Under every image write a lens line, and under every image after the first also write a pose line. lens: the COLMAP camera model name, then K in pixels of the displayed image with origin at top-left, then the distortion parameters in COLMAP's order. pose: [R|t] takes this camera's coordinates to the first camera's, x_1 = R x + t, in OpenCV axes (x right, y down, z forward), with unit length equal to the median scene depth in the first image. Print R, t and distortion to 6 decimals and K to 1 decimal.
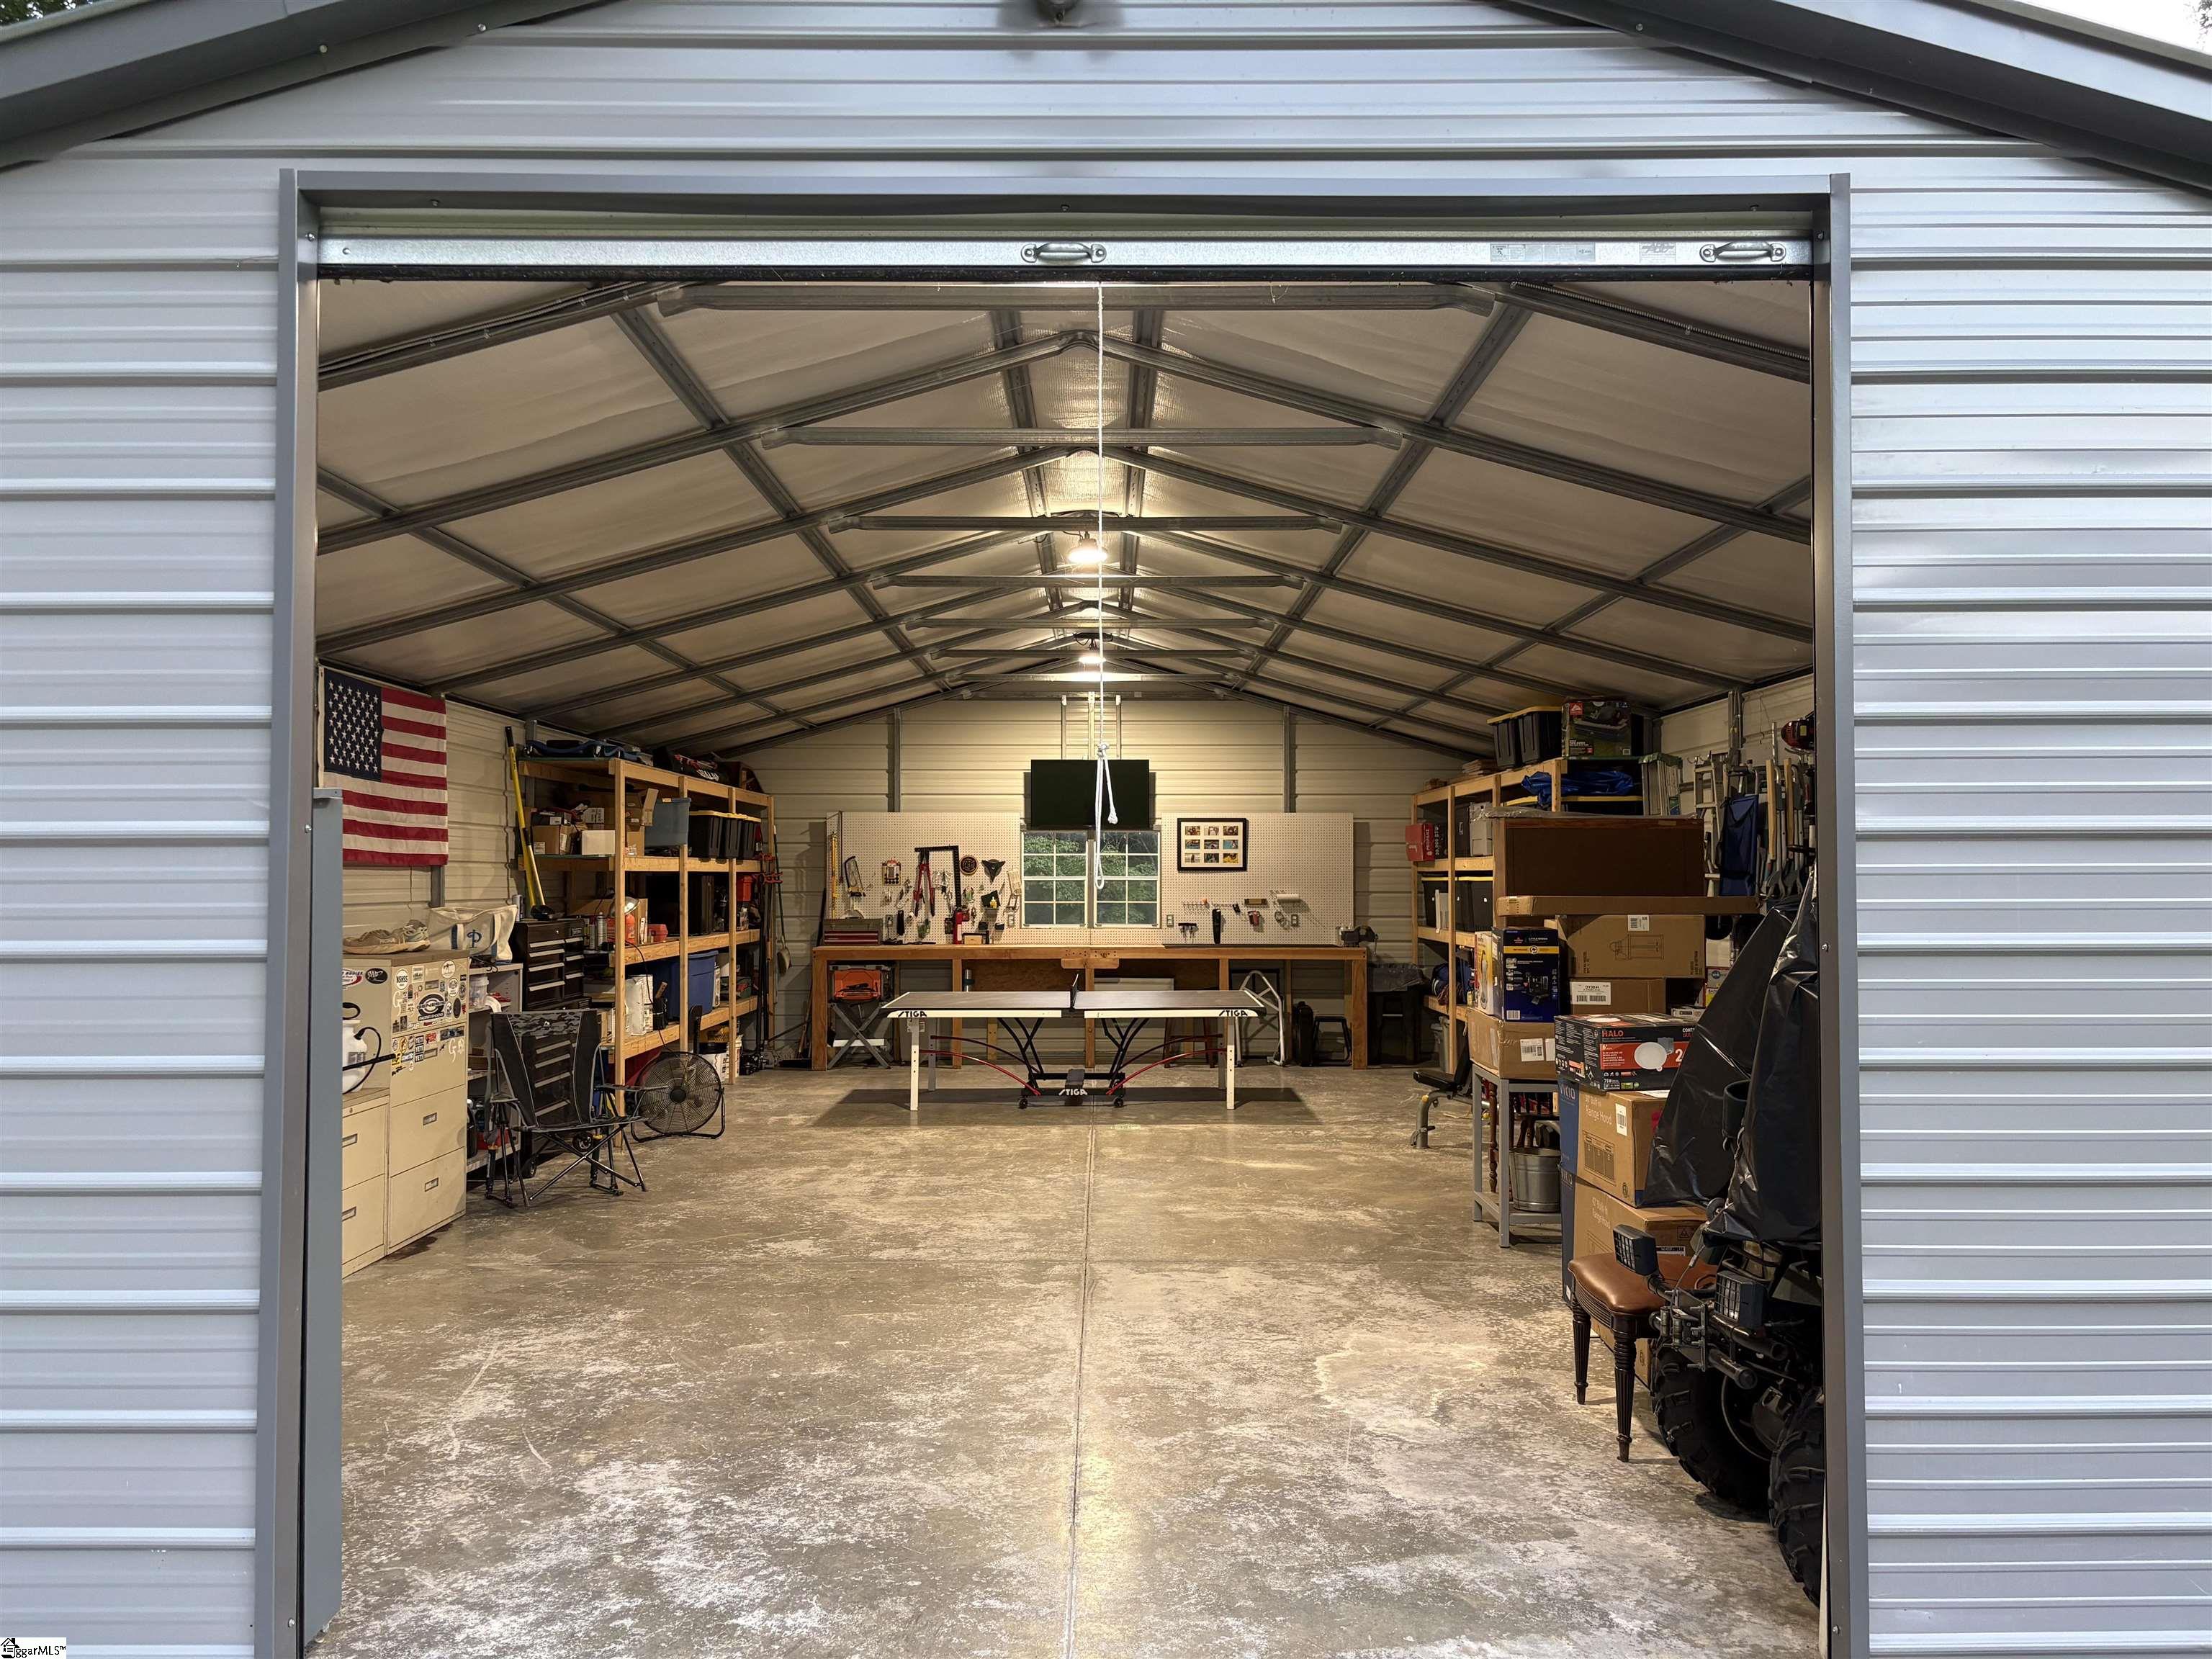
lens RADIAL K [[1667.3, 0, 1106.0], [0, 1667.3, 829.5], [0, 0, 1]] dist [0.092397, -0.114701]
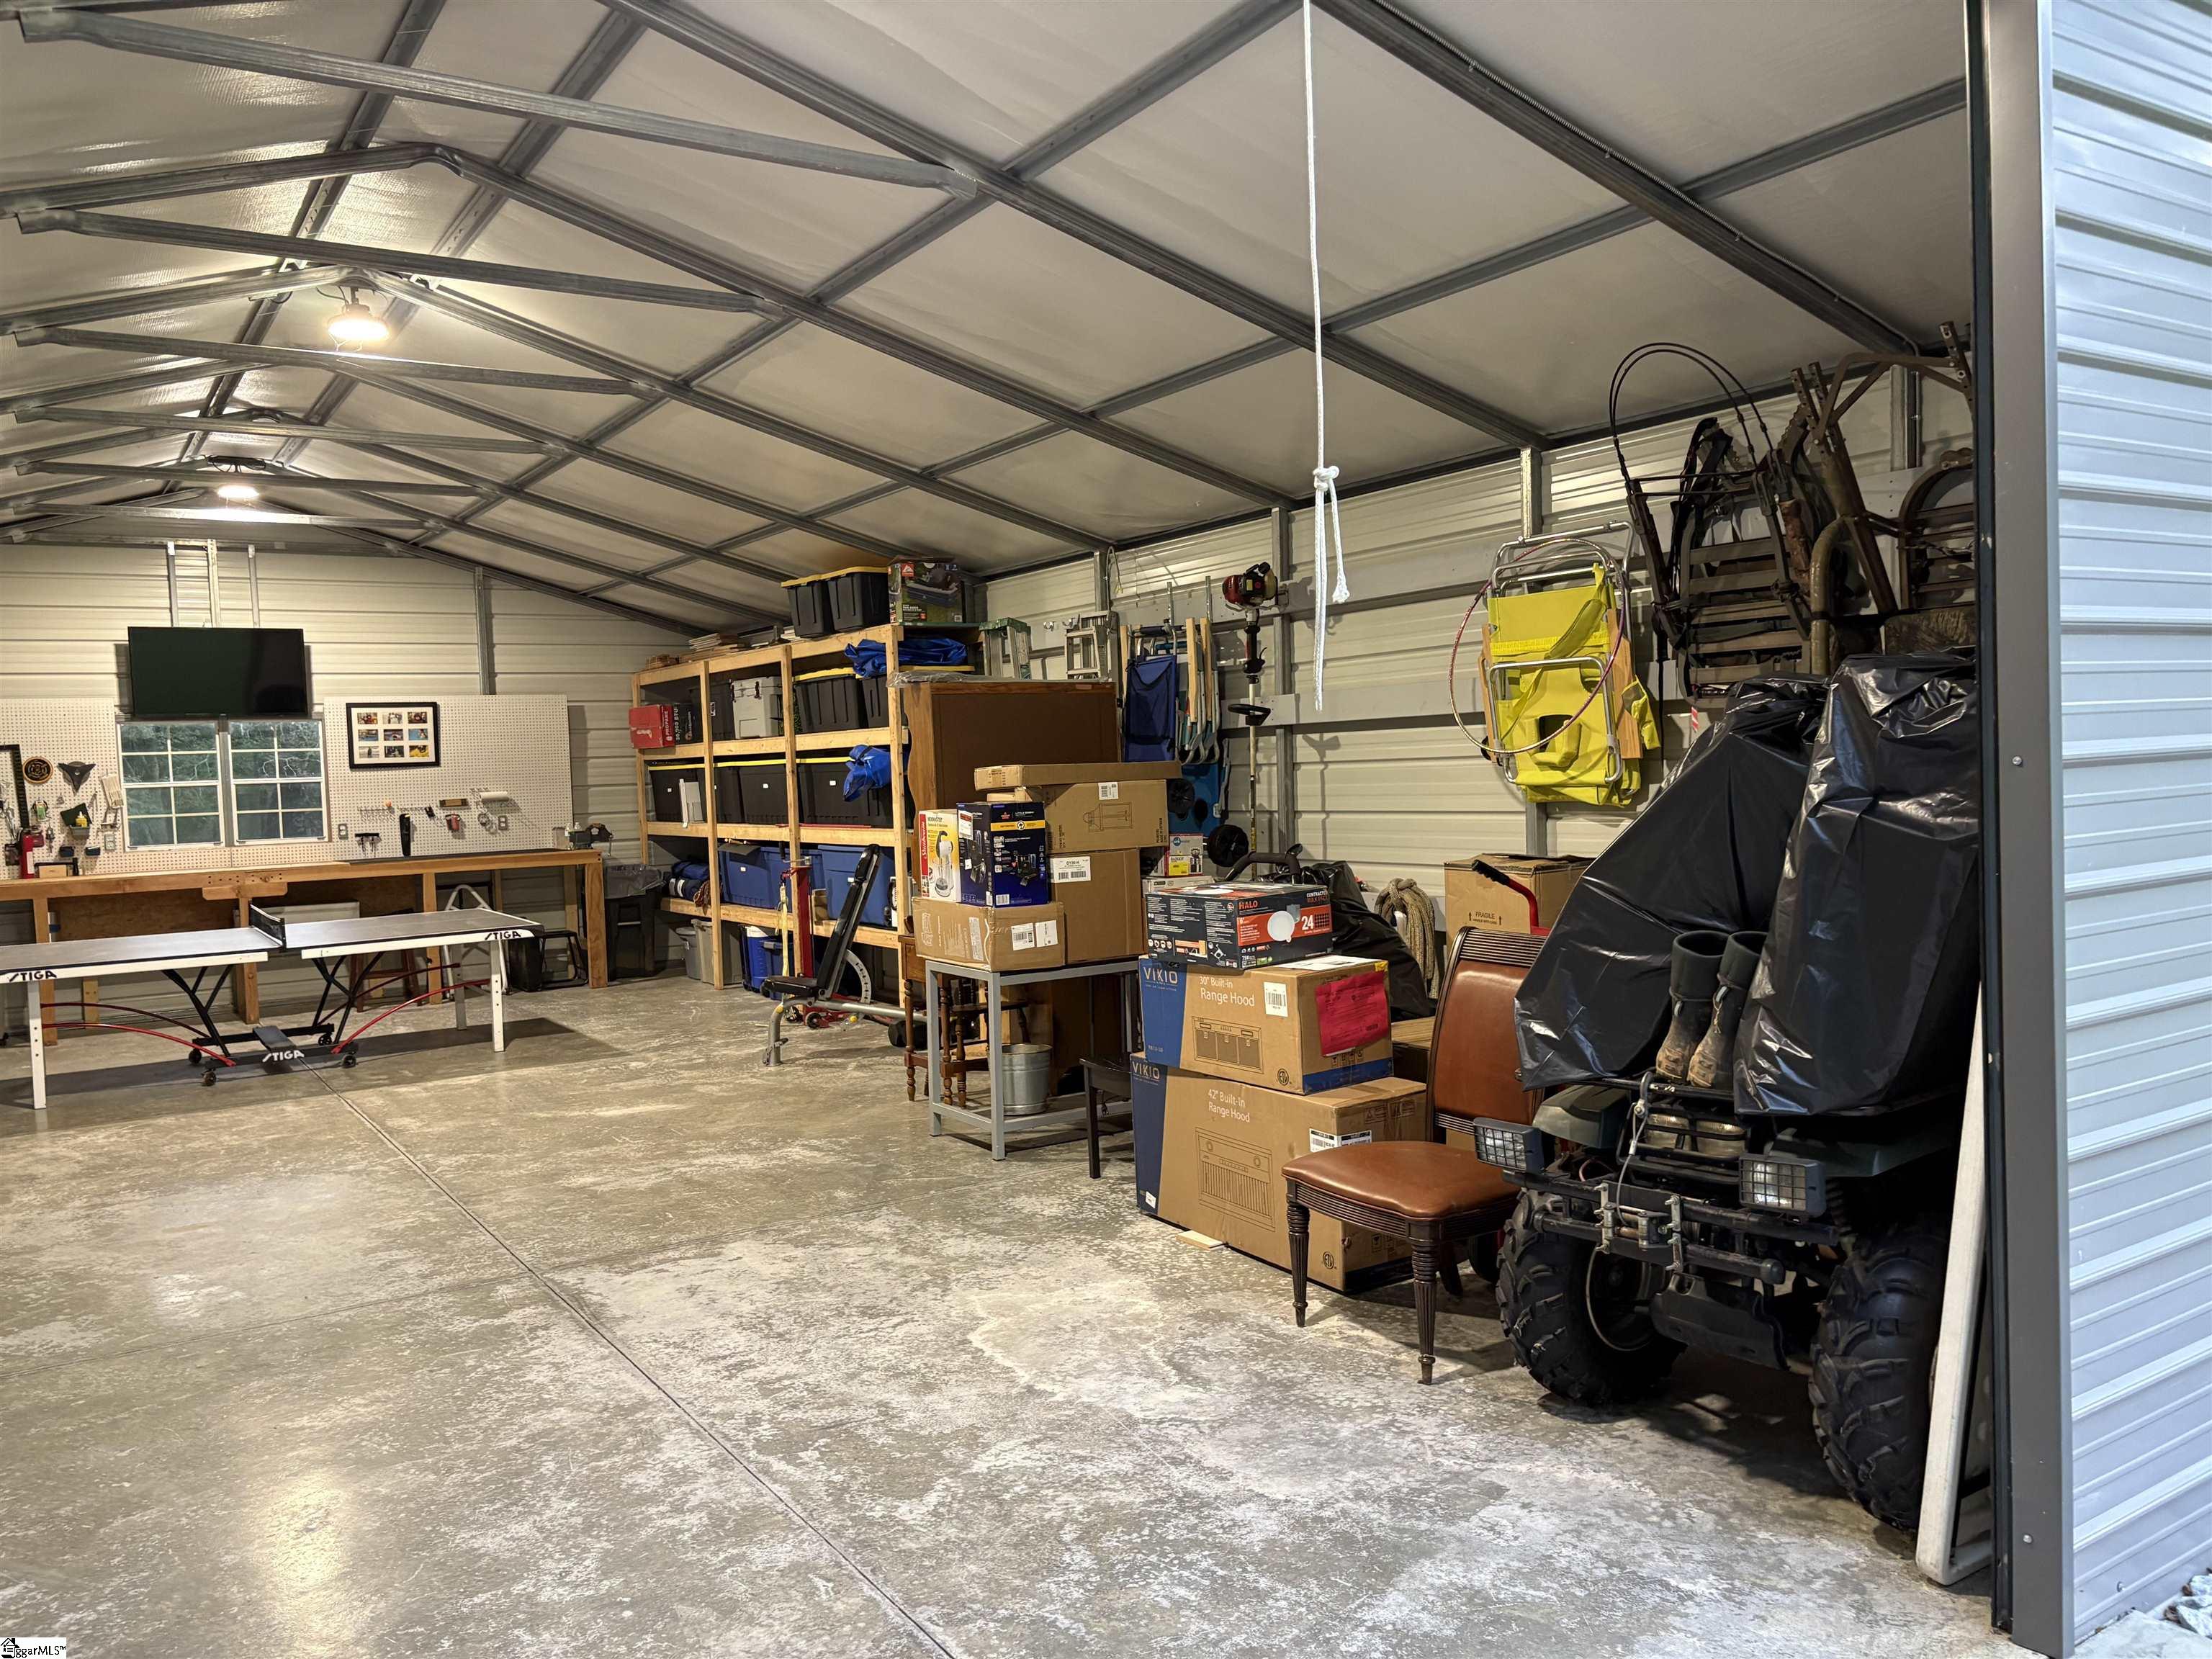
lens RADIAL K [[1667.5, 0, 1101.5], [0, 1667.5, 841.7], [0, 0, 1]] dist [0.084908, -0.115119]
pose [[0.839038, -0.057585, 0.541017, -0.109861], [0.021703, 0.997134, 0.072477, 0.010109], [-0.543640, -0.049069, 0.837883, 0.137648]]
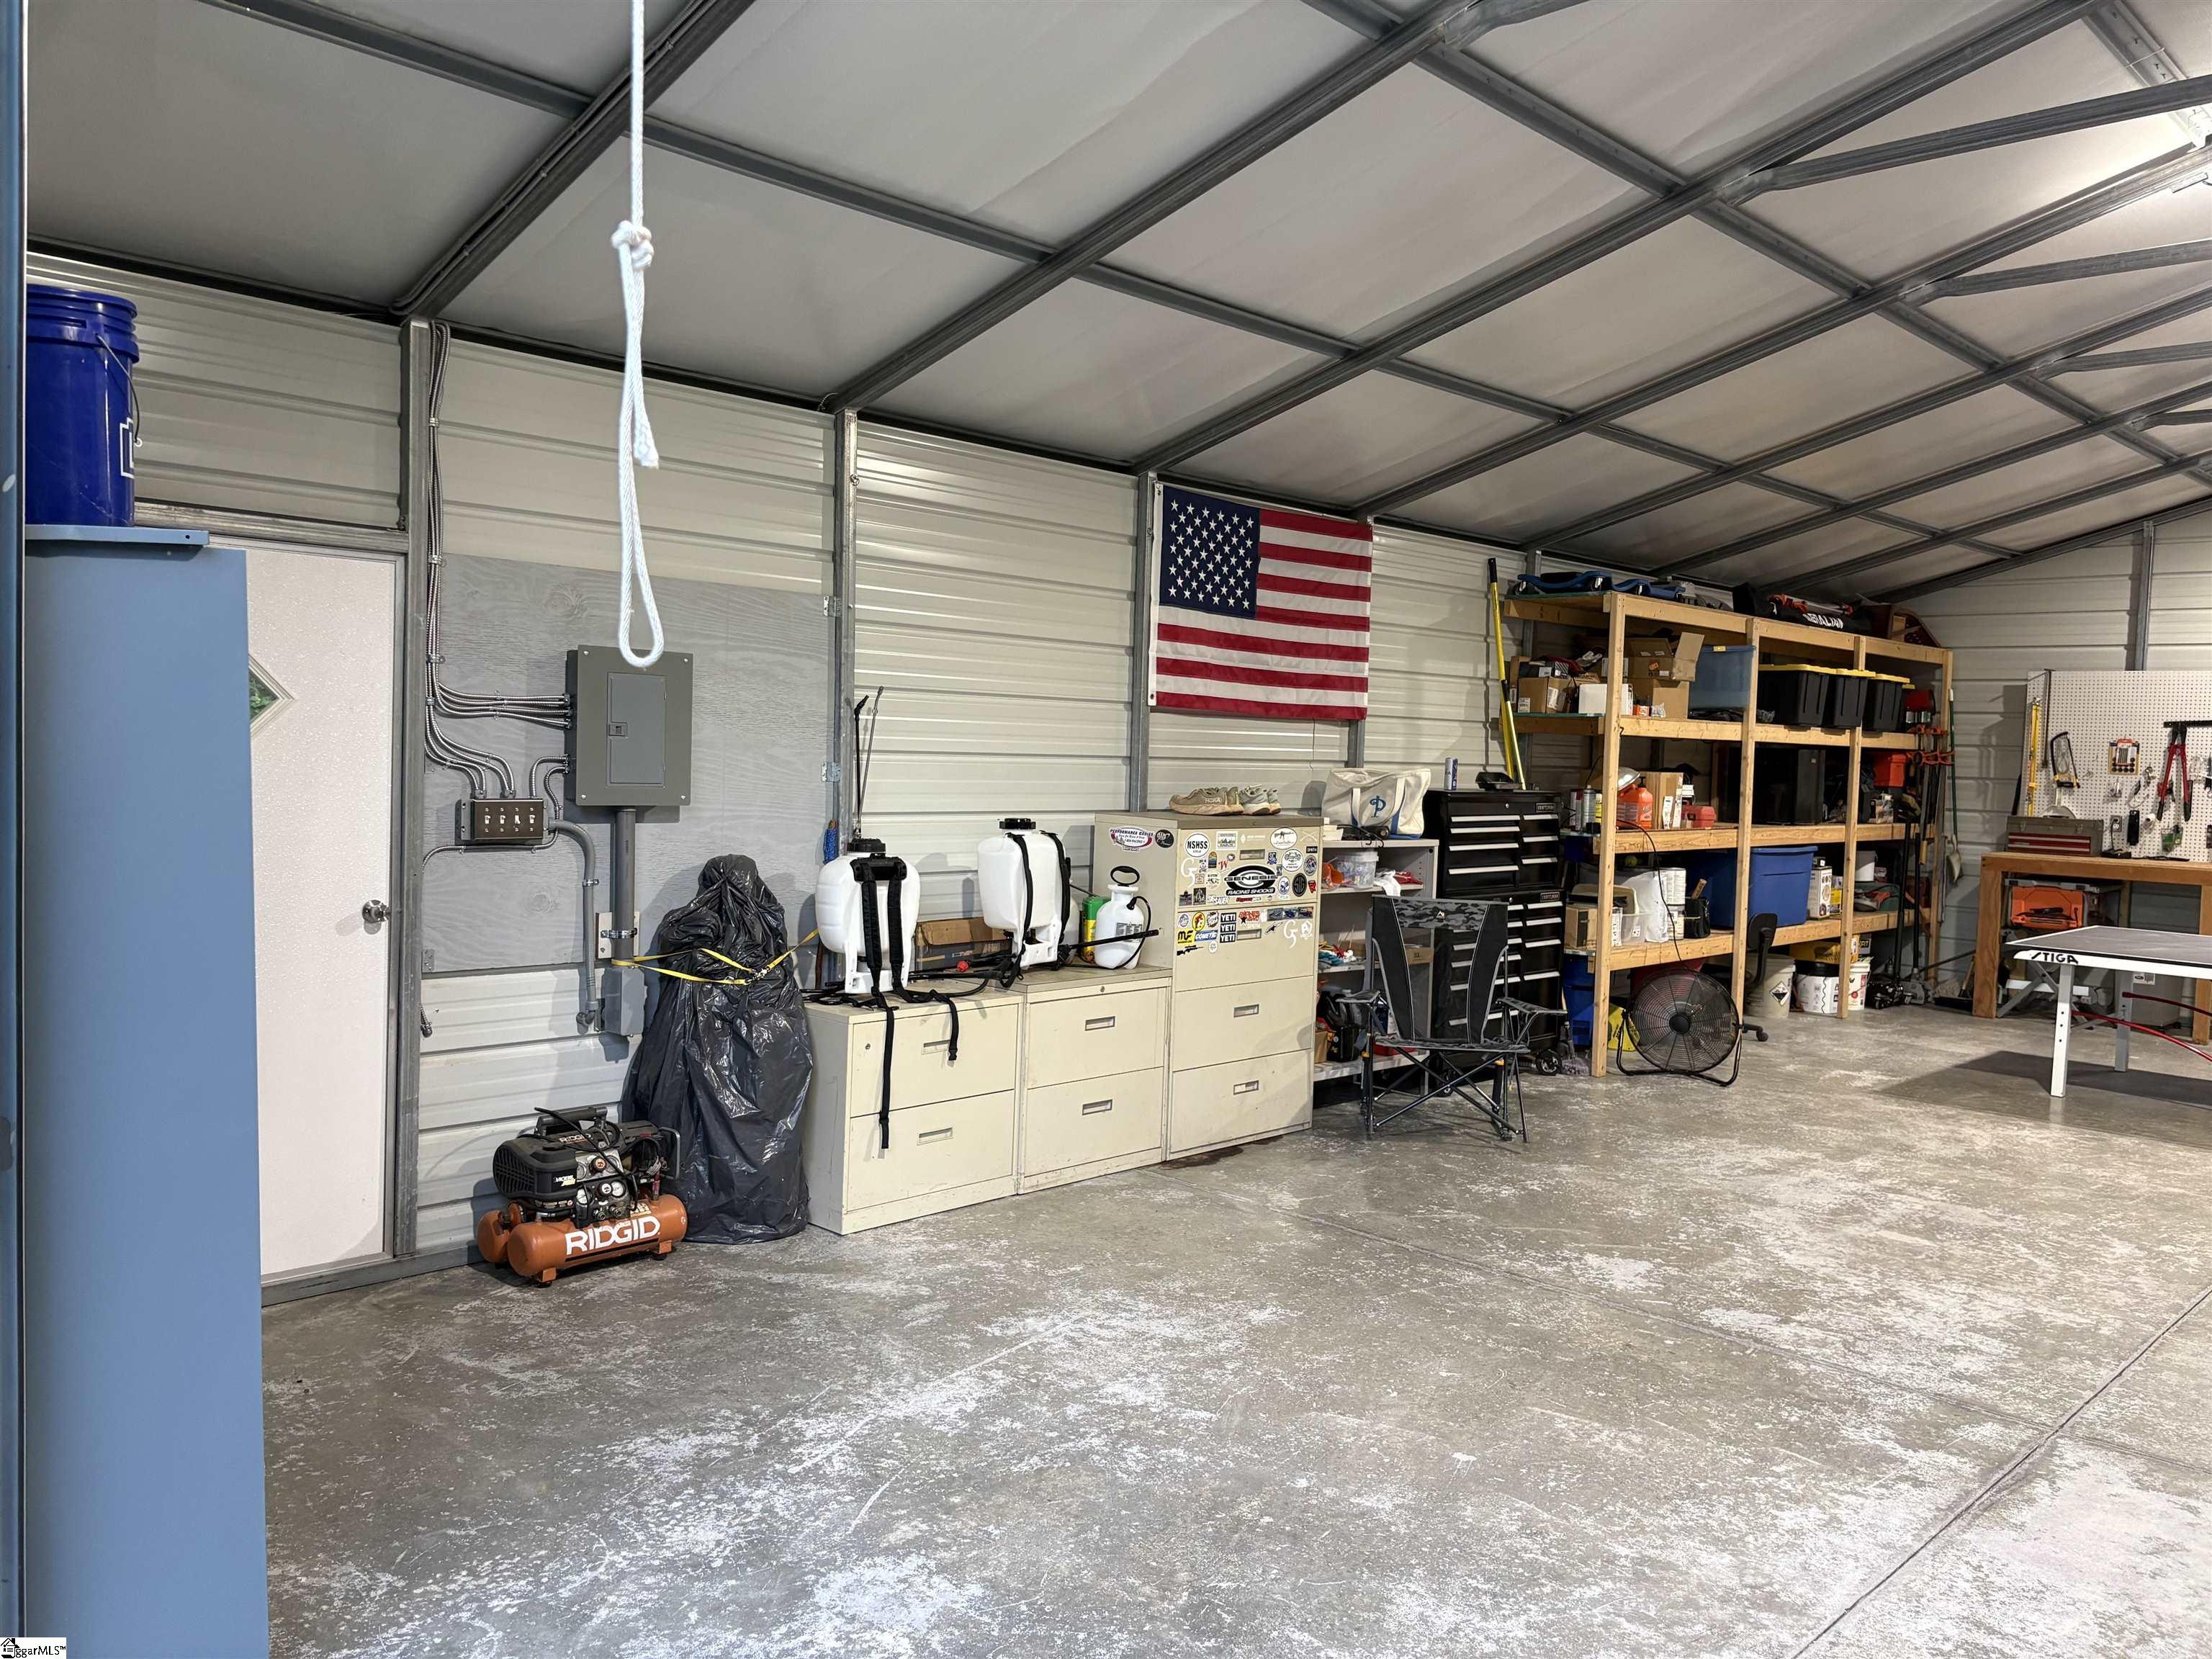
lens RADIAL K [[1667.3, 0, 1106.0], [0, 1667.3, 829.5], [0, 0, 1]] dist [0.092397, -0.114701]
pose [[0.713115, 0.062937, -0.698217, 0.081127], [-0.014674, 0.997084, 0.074890, 0.010792], [0.700894, -0.043159, 0.711959, 0.214488]]
